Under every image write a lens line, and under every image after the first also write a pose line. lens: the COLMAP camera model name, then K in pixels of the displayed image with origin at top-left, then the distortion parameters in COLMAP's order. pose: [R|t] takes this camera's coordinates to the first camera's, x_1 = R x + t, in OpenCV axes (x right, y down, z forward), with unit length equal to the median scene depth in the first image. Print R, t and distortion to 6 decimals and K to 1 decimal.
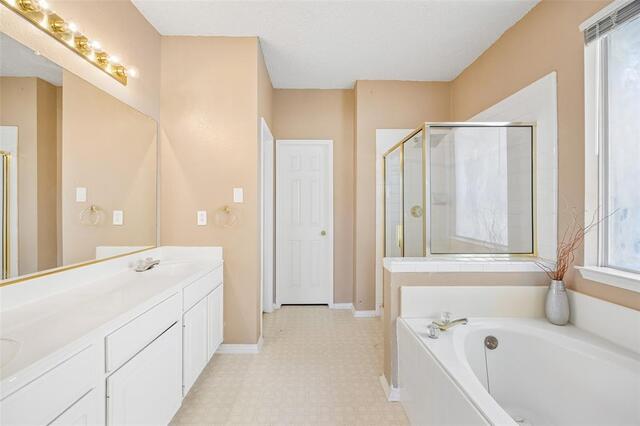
lens RADIAL K [[272.3, 0, 320.4], [0, 272.3, 209.4], [0, 0, 1]] dist [-0.003306, 0.000337]
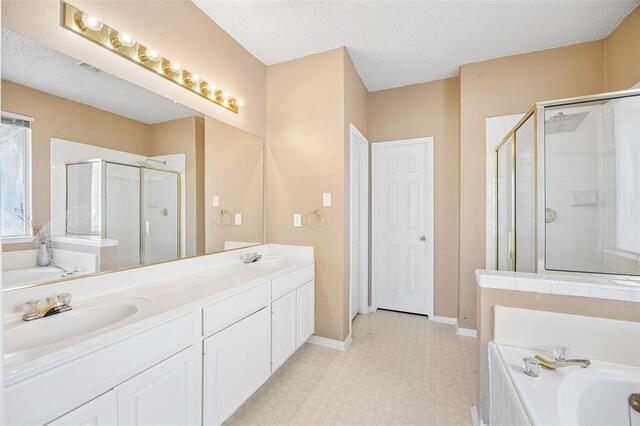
lens RADIAL K [[272.3, 0, 320.3], [0, 272.3, 213.9], [0, 0, 1]] dist [-0.003306, 0.000337]
pose [[0.906907, 0.002927, -0.421322, 0.128926], [-0.000919, 0.999987, 0.004968, -0.000447], [0.421331, -0.004118, 0.906898, 0.017135]]
